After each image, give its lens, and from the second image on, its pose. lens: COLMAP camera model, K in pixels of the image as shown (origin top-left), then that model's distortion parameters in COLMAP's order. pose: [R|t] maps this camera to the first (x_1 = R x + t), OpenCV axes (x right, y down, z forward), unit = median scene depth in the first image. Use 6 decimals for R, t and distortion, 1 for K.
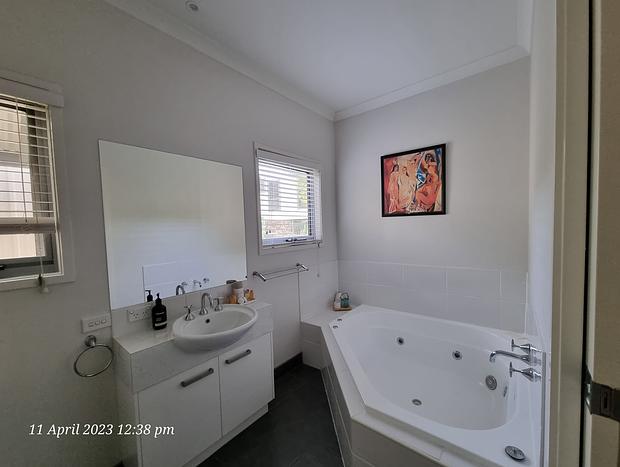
lens RADIAL K [[249.6, 0, 311.3], [0, 249.6, 236.3], [0, 0, 1]] dist [0.001030, 0.000055]
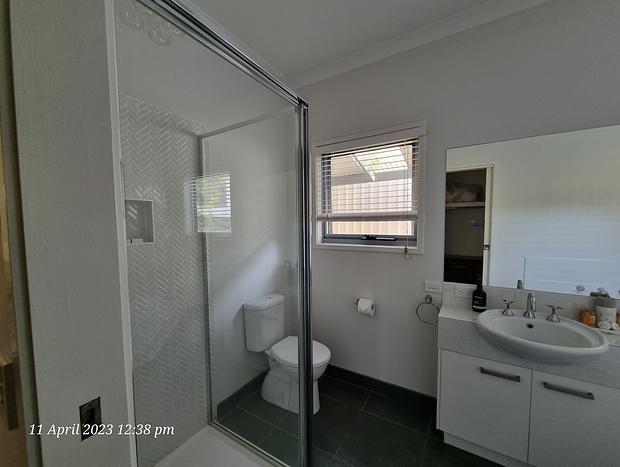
lens RADIAL K [[249.6, 0, 310.9], [0, 249.6, 236.5], [0, 0, 1]] dist [0.001030, 0.000055]
pose [[0.119016, 0.076438, -0.989946, 0.376090], [-0.034549, 0.996747, 0.072809, -0.006087], [0.992291, 0.025537, 0.121270, 0.160059]]
